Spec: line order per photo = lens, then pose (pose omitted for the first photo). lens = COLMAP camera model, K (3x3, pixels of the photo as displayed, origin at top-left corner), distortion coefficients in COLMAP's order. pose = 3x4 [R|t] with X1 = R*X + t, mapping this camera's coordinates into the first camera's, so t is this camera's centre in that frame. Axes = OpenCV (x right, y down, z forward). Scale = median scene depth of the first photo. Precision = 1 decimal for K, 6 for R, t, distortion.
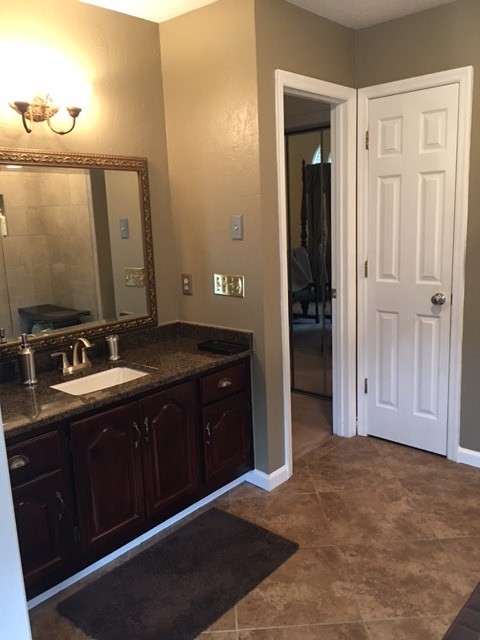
lens RADIAL K [[538.6, 0, 240.0], [0, 538.6, 320.0], [0, 0, 1]] dist [0.065345, -0.083470]
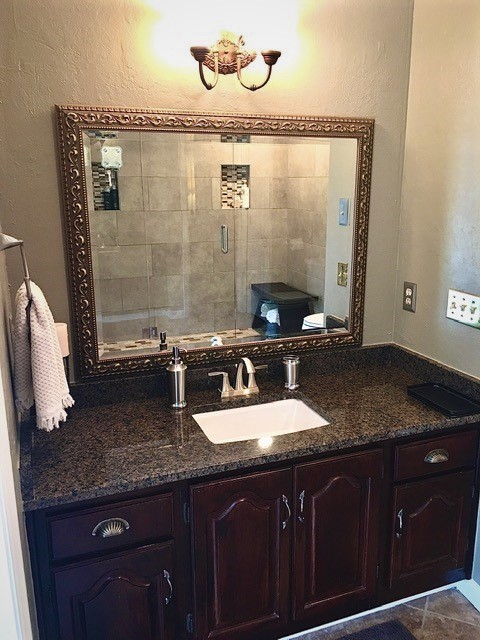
lens RADIAL K [[538.6, 0, 240.0], [0, 538.6, 320.0], [0, 0, 1]] dist [0.065345, -0.083470]
pose [[0.881819, 0.142188, -0.449642, 0.036727], [-0.116847, 0.989610, 0.083784, -0.080671], [0.456883, -0.021343, 0.889271, 0.293281]]
